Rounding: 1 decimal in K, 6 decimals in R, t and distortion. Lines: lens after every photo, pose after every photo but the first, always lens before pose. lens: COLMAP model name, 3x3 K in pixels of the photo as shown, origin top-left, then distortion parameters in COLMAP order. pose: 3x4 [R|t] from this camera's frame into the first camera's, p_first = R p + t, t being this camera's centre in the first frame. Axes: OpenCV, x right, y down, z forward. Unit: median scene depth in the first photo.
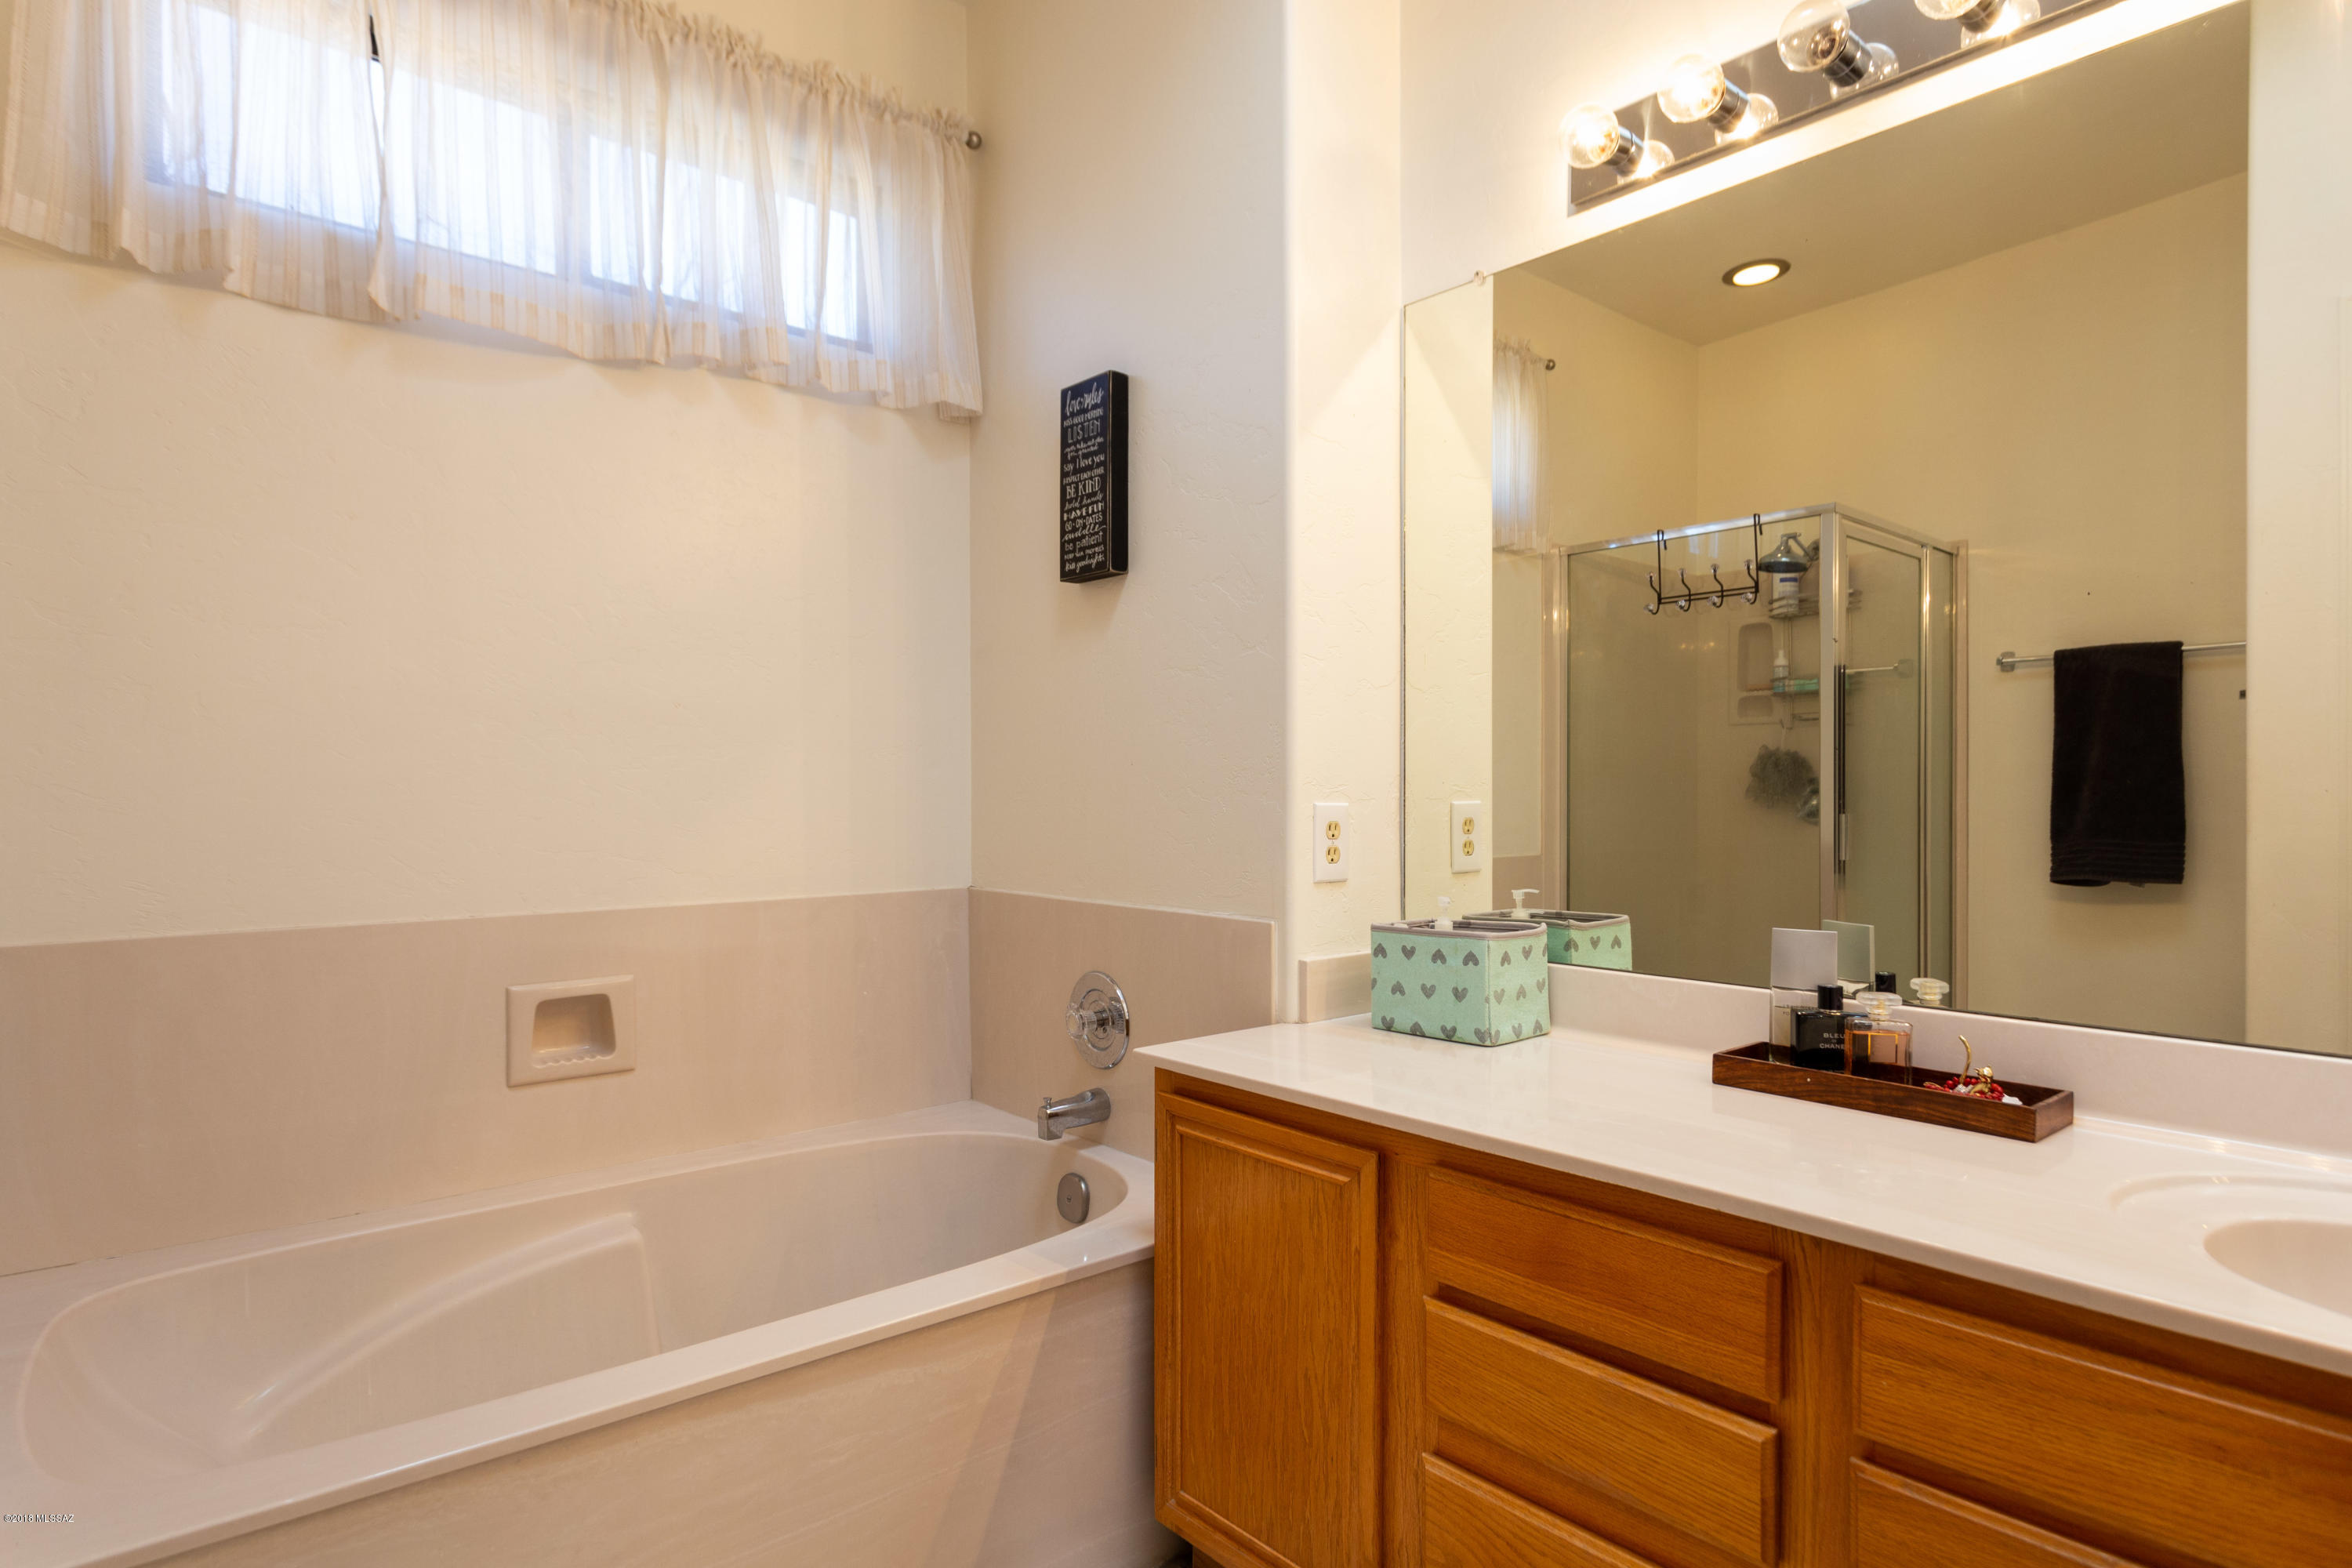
lens RADIAL K [[1222.3, 0, 1176.0], [0, 1222.3, 784.0], [0, 0, 1]] dist [-0.039458, -0.000459]
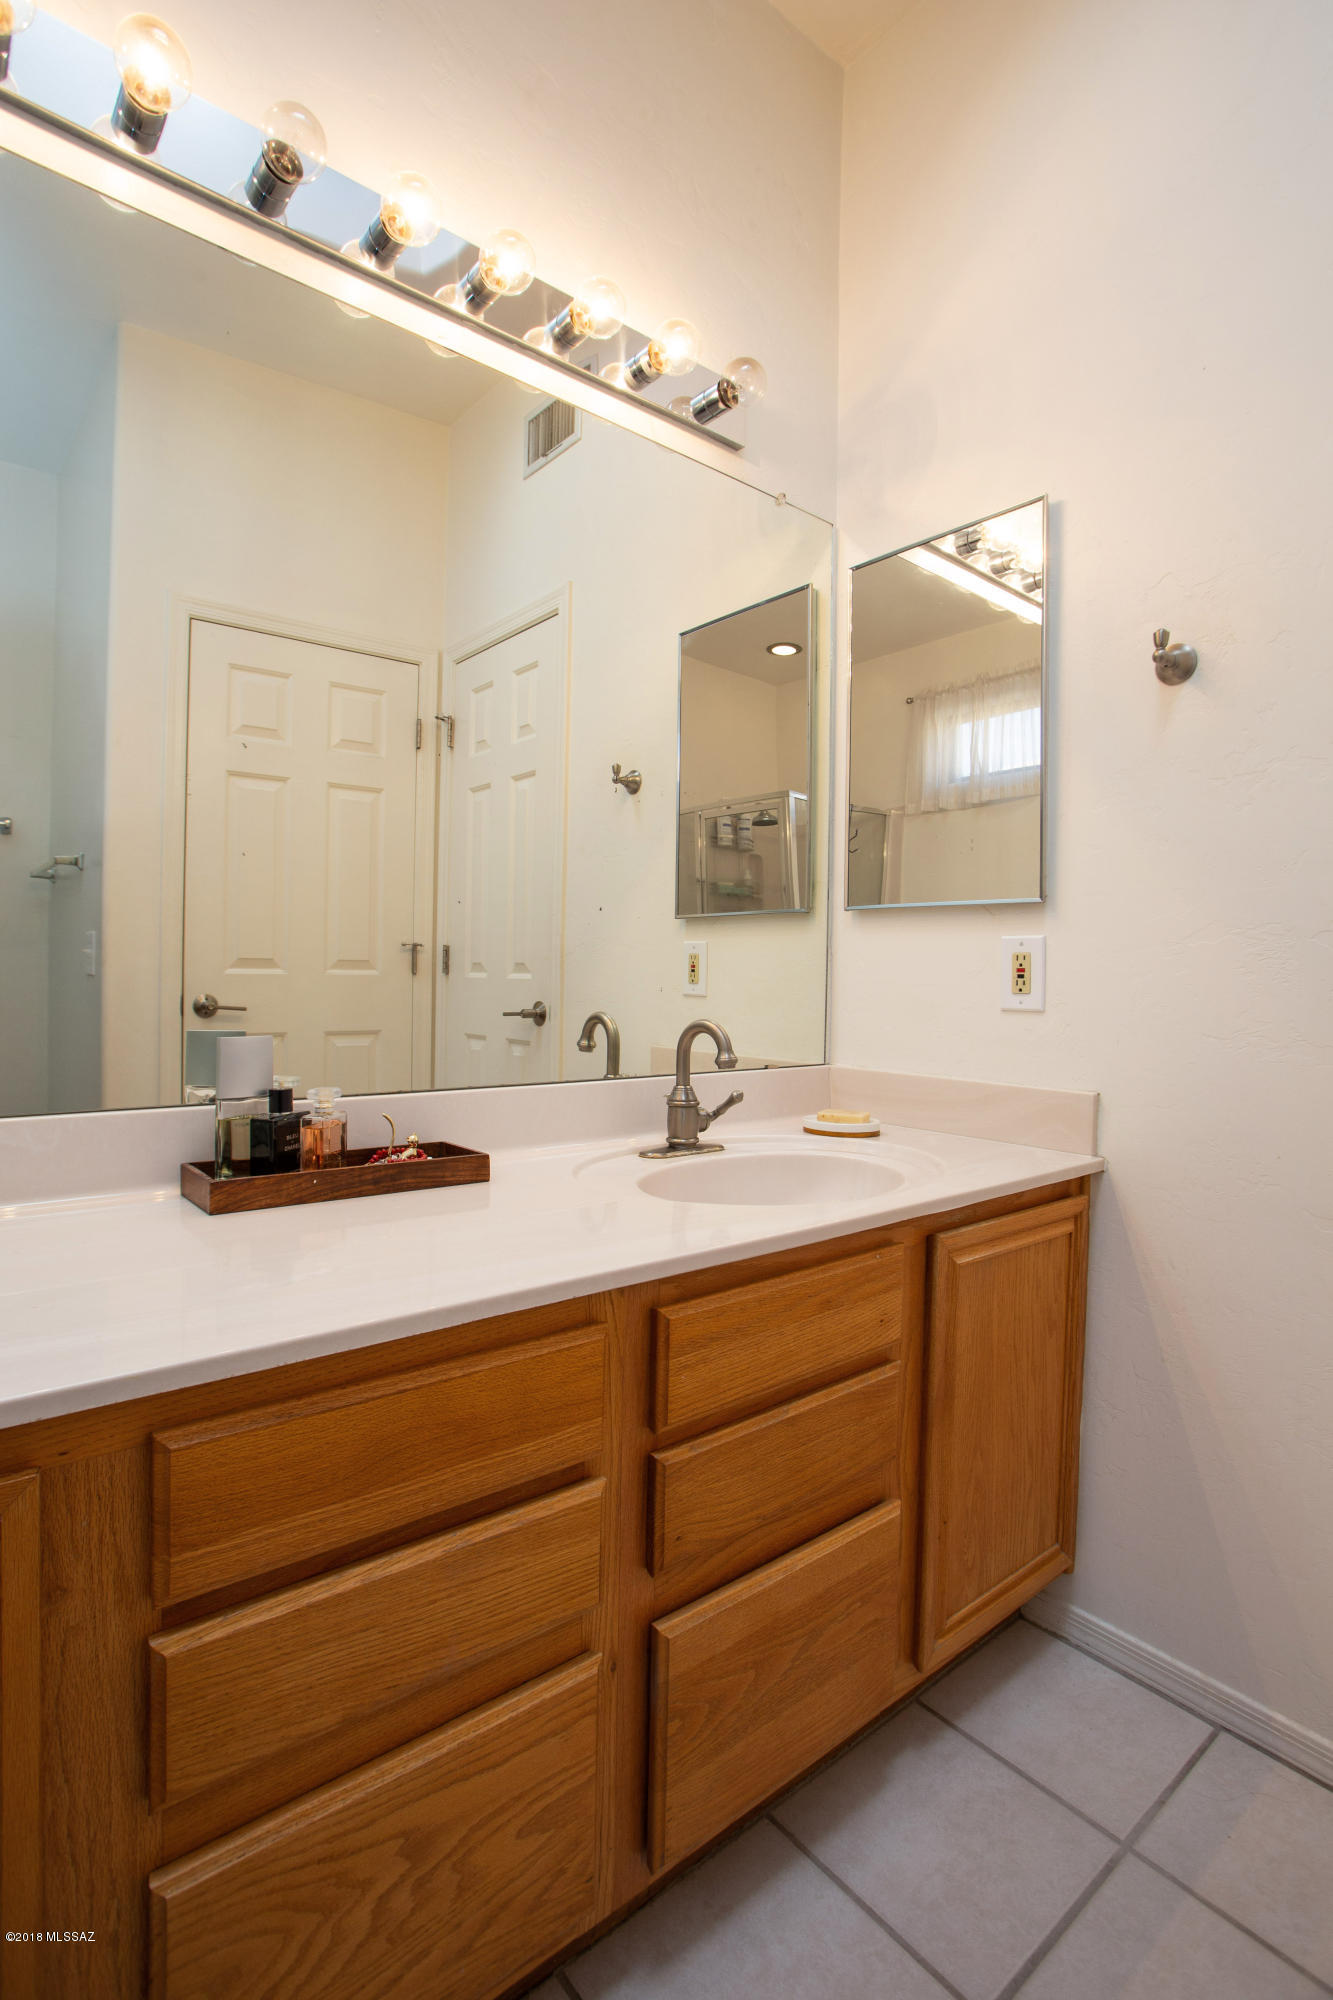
lens RADIAL K [[985.1, 0, 666.5], [0, 985.1, 1000.0], [0, 0, 1]] dist [-0.067338, 0.025740]
pose [[0.026160, -0.033655, 0.999091, -0.293014], [-0.021446, 0.999184, 0.034219, 0.071756], [-0.999428, -0.022321, 0.025417, 0.788067]]
